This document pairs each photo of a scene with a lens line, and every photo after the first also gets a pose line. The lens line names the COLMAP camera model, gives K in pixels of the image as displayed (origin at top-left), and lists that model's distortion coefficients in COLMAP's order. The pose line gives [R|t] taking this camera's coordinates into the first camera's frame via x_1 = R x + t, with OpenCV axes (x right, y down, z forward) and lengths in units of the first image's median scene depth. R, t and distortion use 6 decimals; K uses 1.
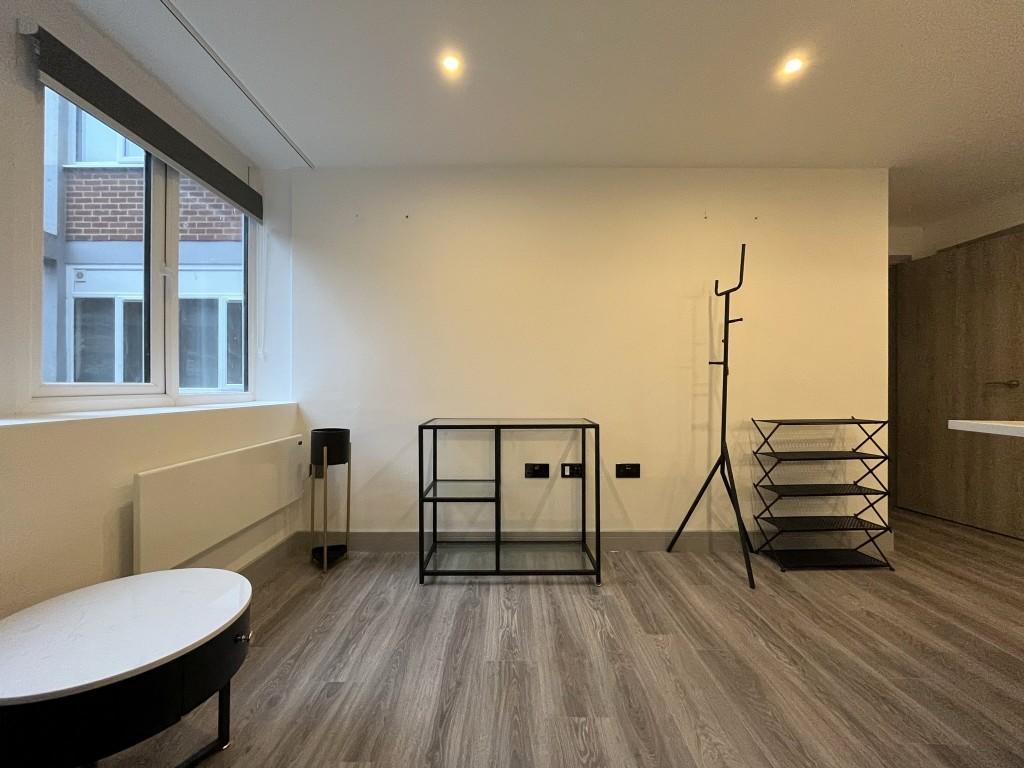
lens RADIAL K [[411.4, 0, 508.4], [0, 411.4, 385.5], [0, 0, 1]] dist [-0.001061, -0.000056]
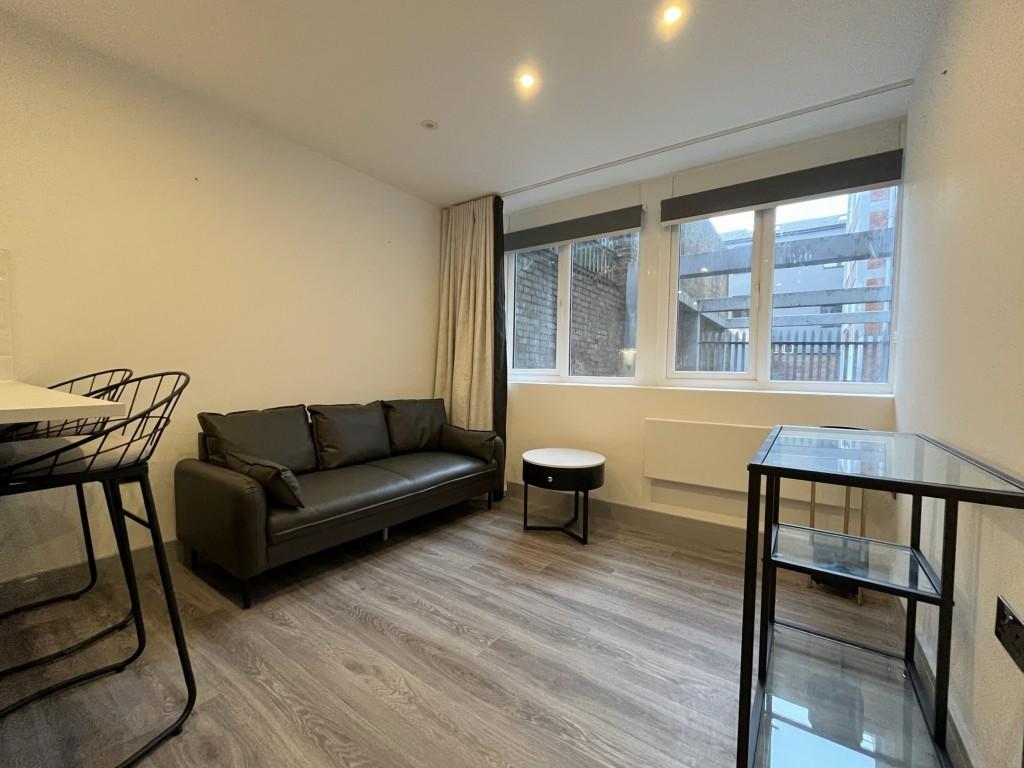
lens RADIAL K [[417.7, 0, 512.0], [0, 417.7, 384.0], [0, 0, 1]] dist [0.000140, 0.000055]
pose [[-0.573555, 0.011685, -0.819084, 0.955499], [-0.015001, 0.999581, 0.024764, 0.014480], [0.819030, 0.026490, -0.573139, 1.457110]]
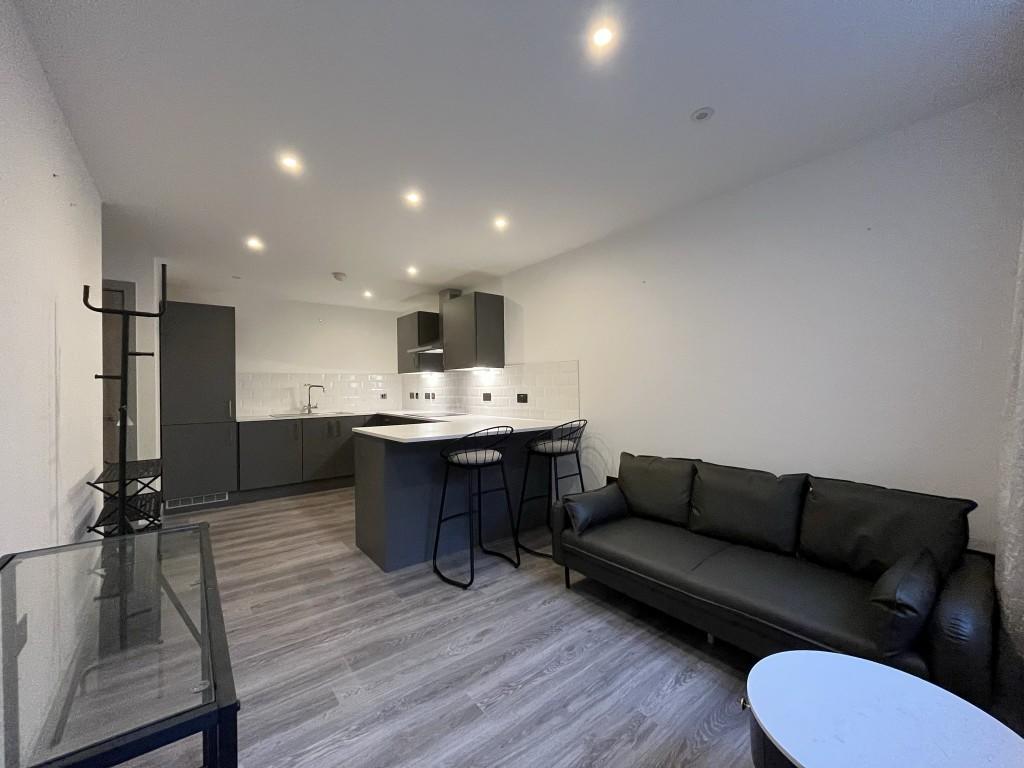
lens RADIAL K [[411.4, 0, 508.4], [0, 411.4, 385.5], [0, 0, 1]] dist [-0.001061, -0.000056]
pose [[-0.620324, 0.009089, 0.784293, -0.735968], [0.005883, 0.999959, -0.006936, -0.137160], [-0.784324, 0.000312, -0.620352, 1.437975]]
